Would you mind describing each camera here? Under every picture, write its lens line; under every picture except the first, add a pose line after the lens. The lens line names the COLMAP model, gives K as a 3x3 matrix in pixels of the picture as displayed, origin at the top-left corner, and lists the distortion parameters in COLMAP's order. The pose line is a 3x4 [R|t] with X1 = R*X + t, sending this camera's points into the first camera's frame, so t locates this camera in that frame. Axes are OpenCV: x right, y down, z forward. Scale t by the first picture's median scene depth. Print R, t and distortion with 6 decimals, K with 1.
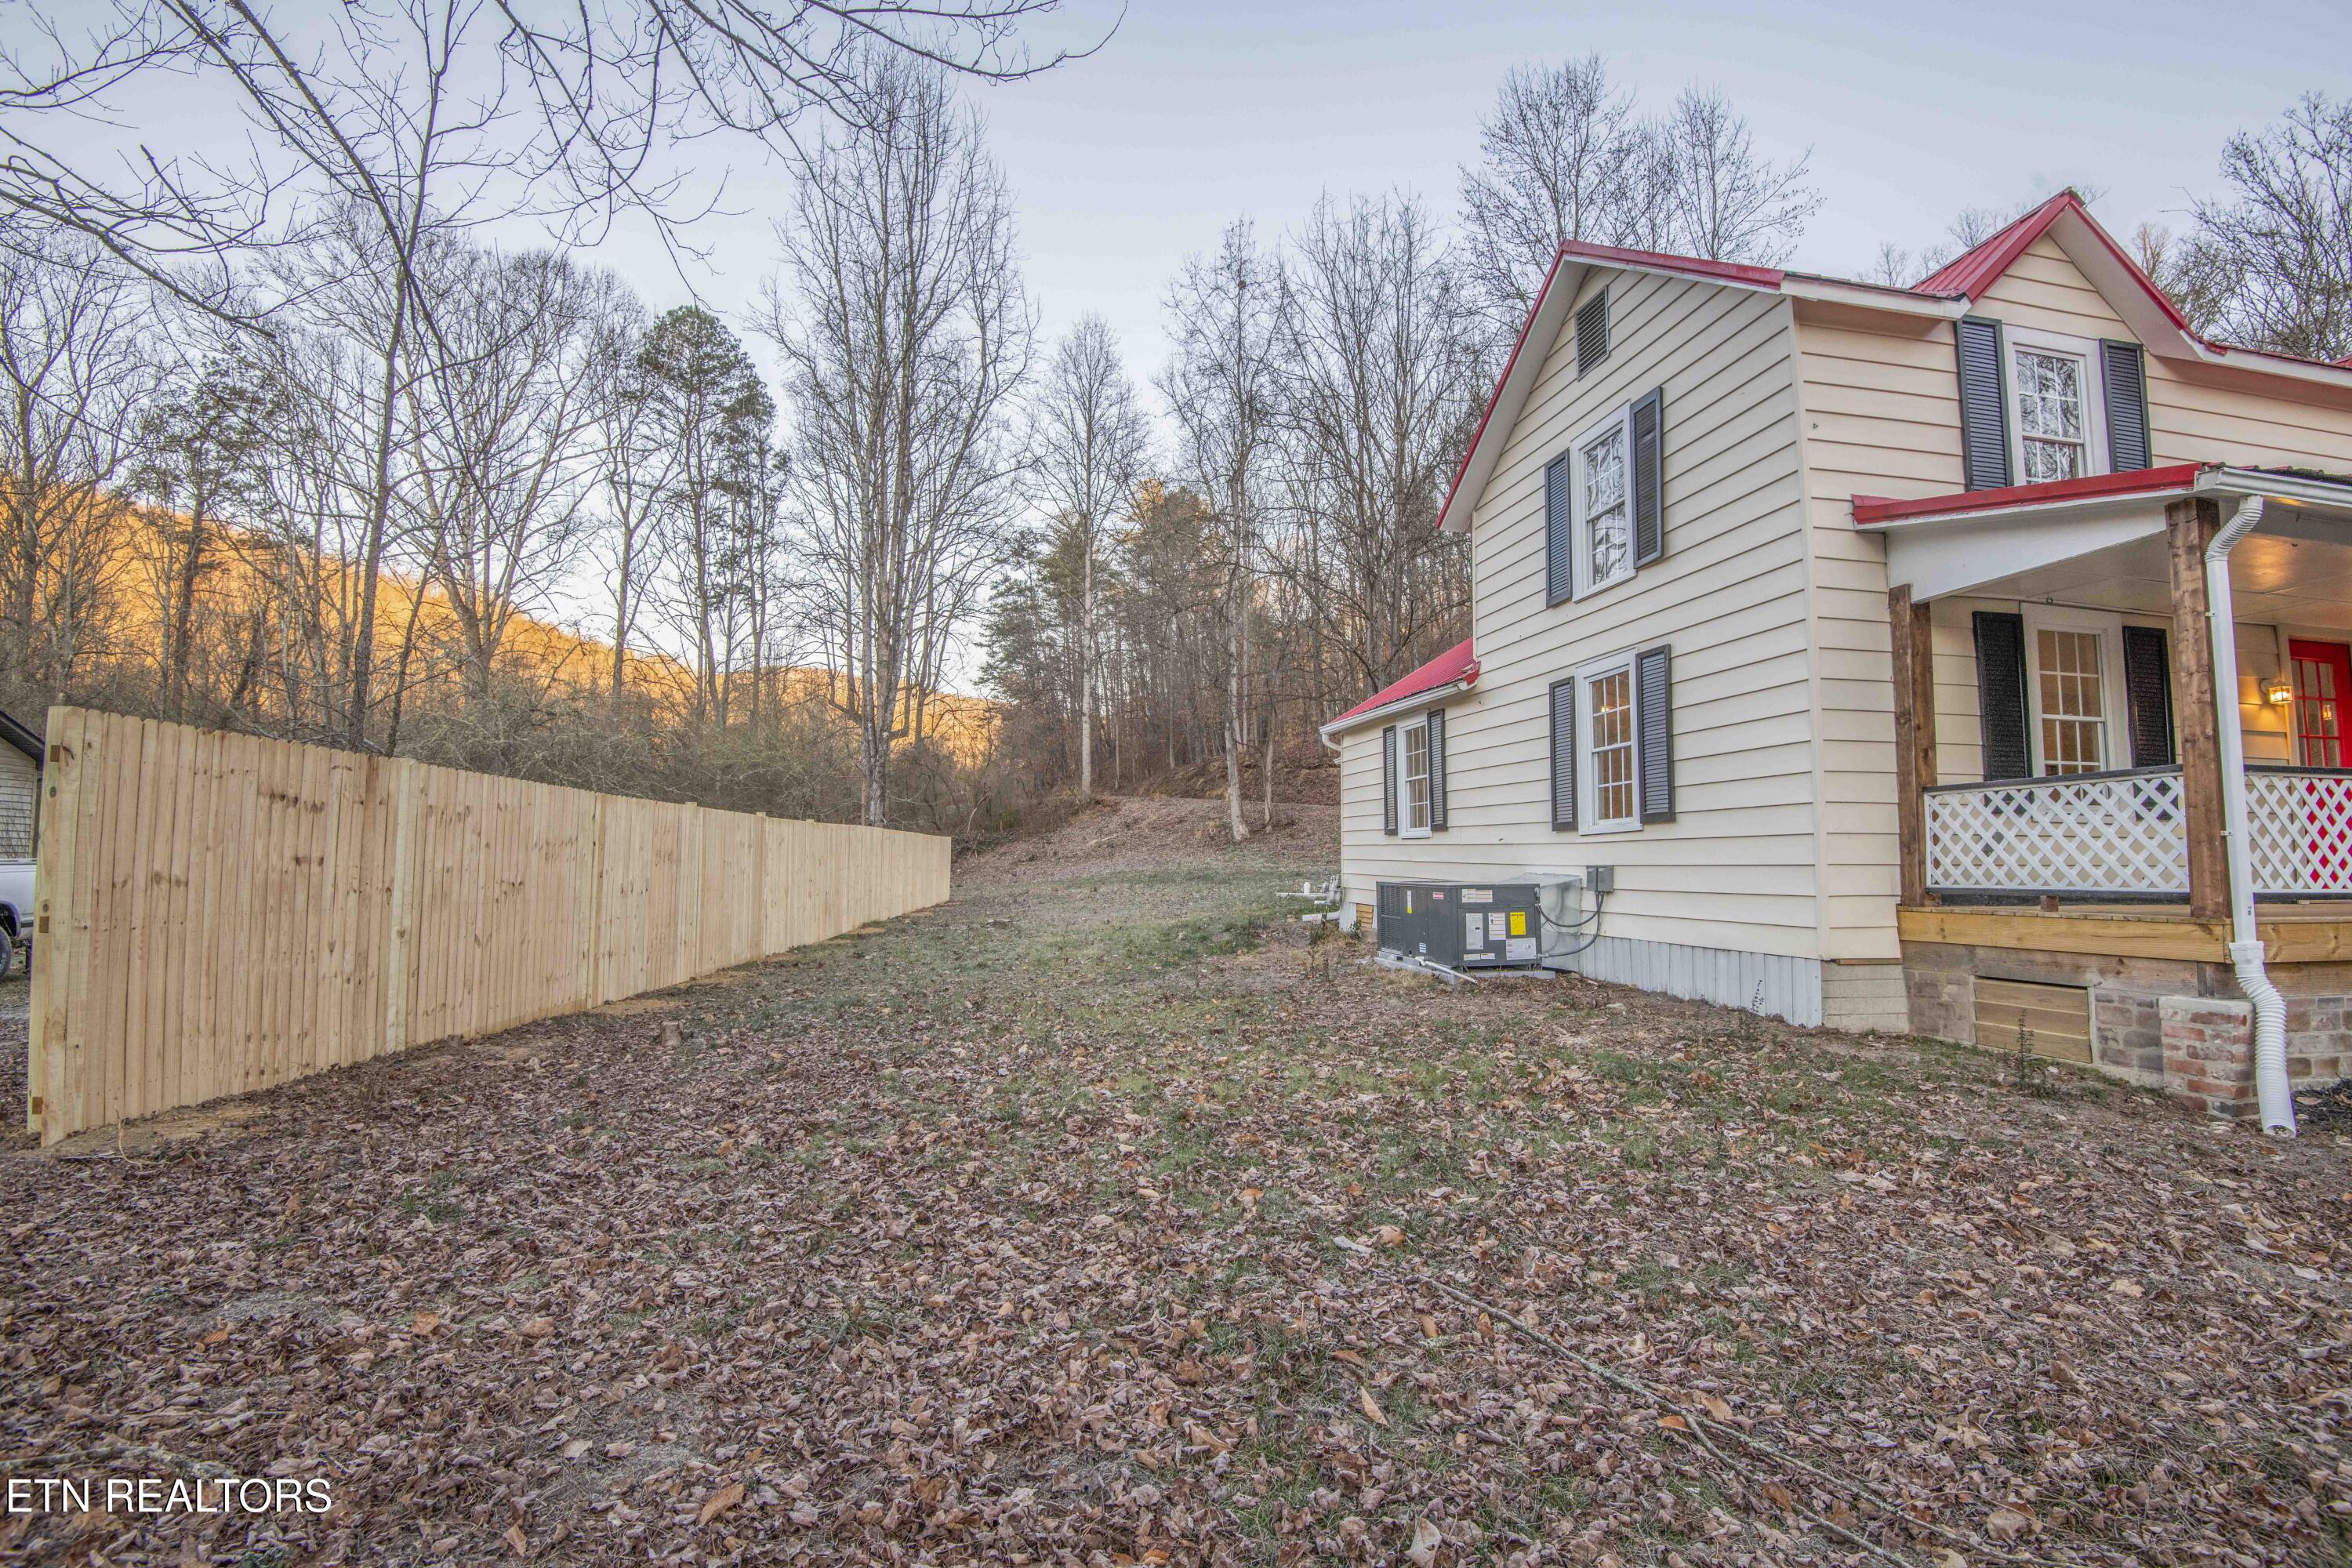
lens RADIAL K [[1087.1, 0, 1183.9], [0, 1087.1, 791.6], [0, 0, 1]] dist [-0.020044, -0.013193]
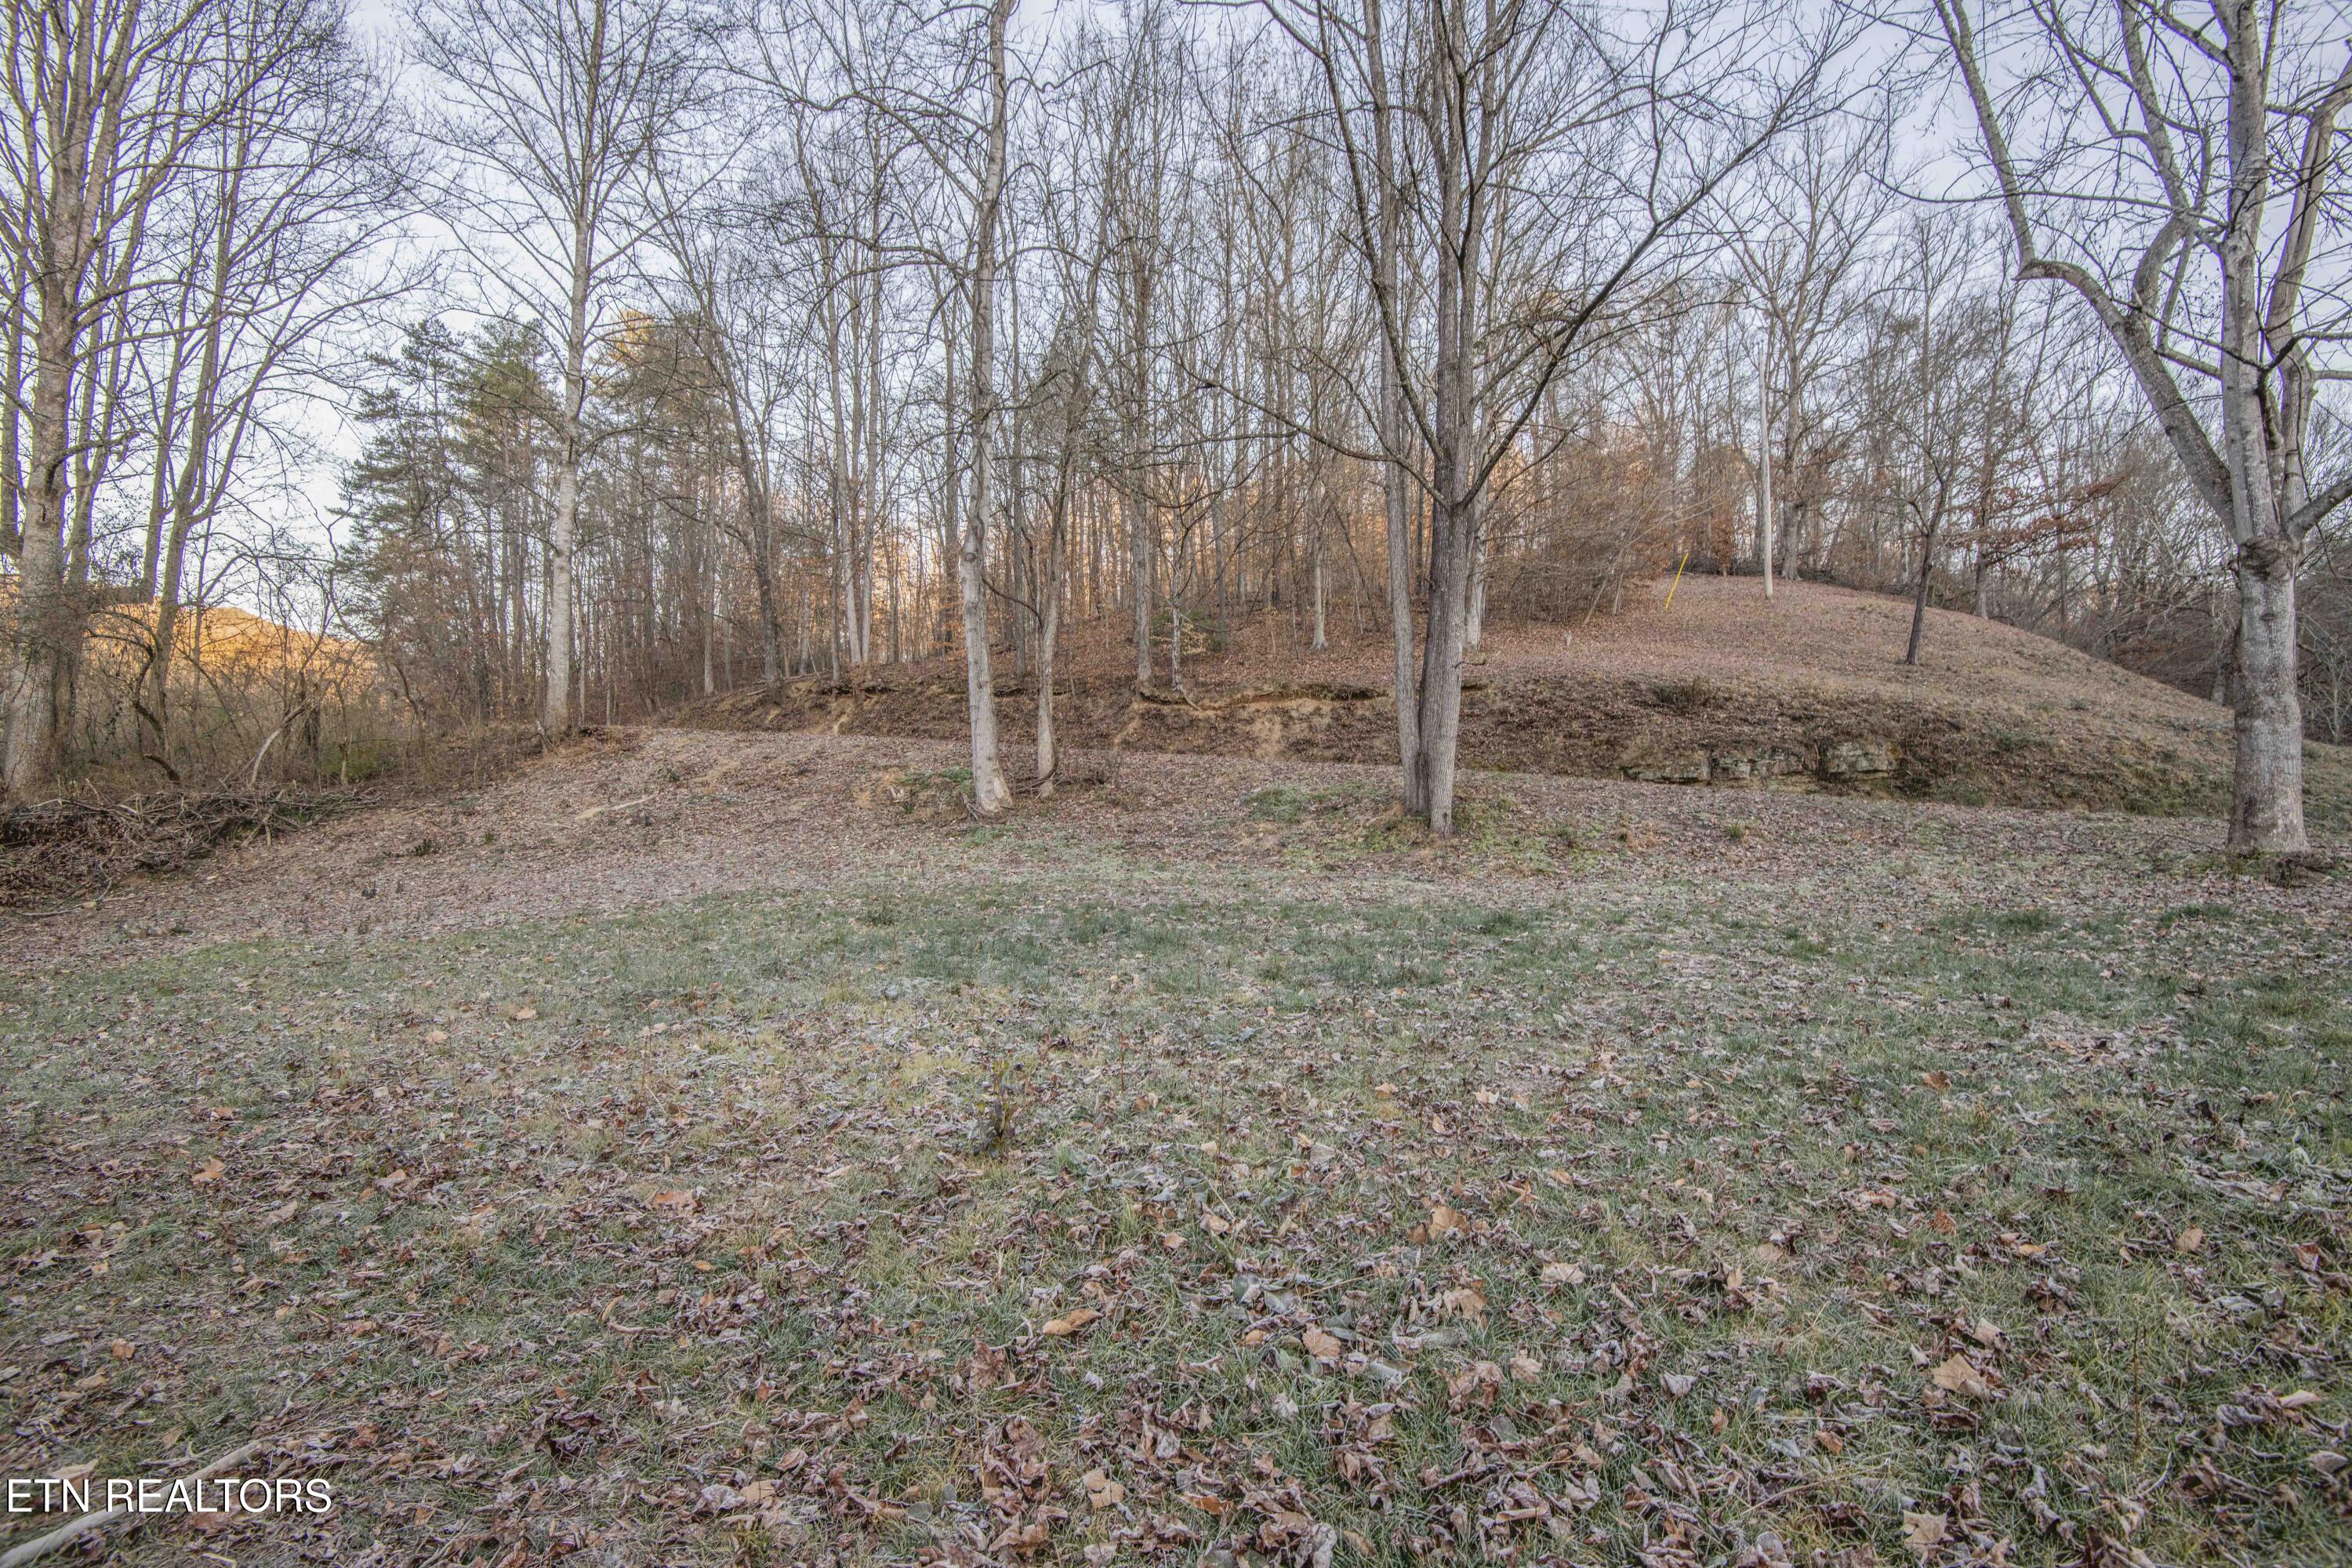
lens RADIAL K [[1087.1, 0, 1209.4], [0, 1087.1, 748.7], [0, 0, 1]] dist [-0.020044, -0.013193]
pose [[0.875916, 0.047196, 0.480149, -0.400747], [-0.035092, 0.998800, -0.034159, 0.143993], [-0.481185, 0.013071, 0.876521, 2.648183]]
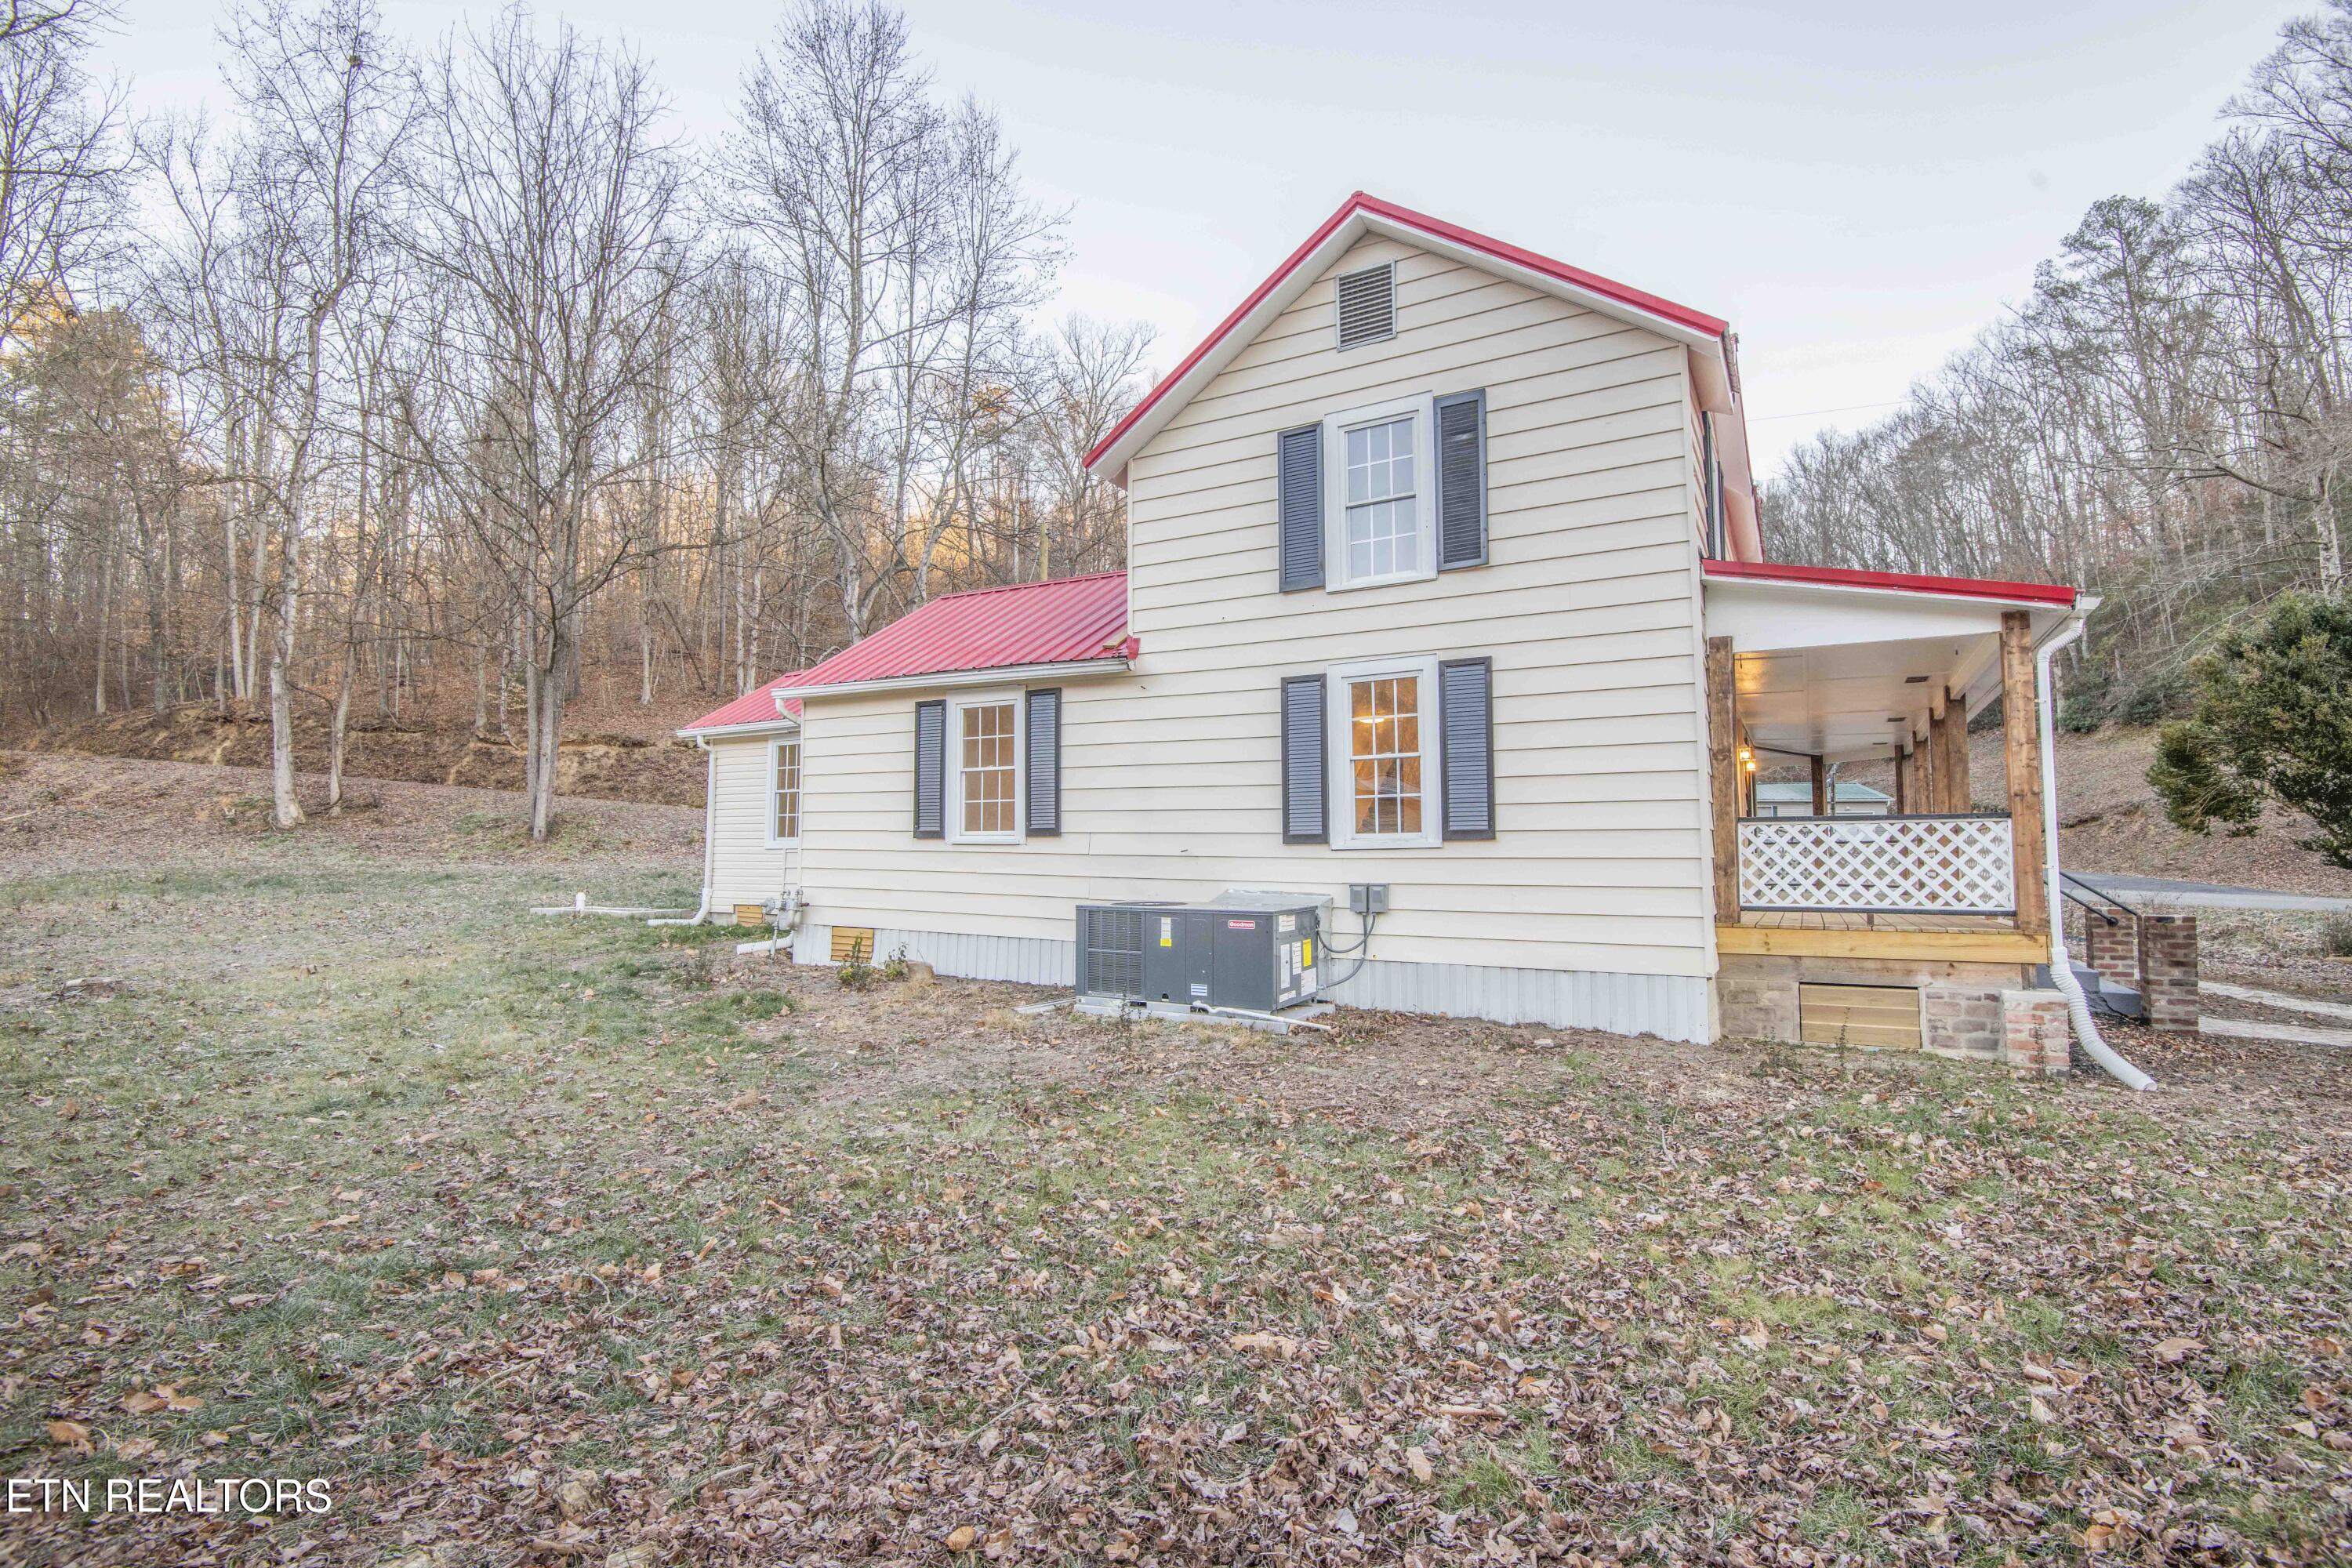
lens RADIAL K [[1087.1, 0, 1175.6], [0, 1087.1, 790.1], [0, 0, 1]] dist [-0.020044, -0.013193]
pose [[0.661085, 0.045119, 0.748954, -0.409060], [-0.051222, 0.998575, -0.014945, 0.010668], [-0.748561, -0.028483, 0.662454, 0.504101]]
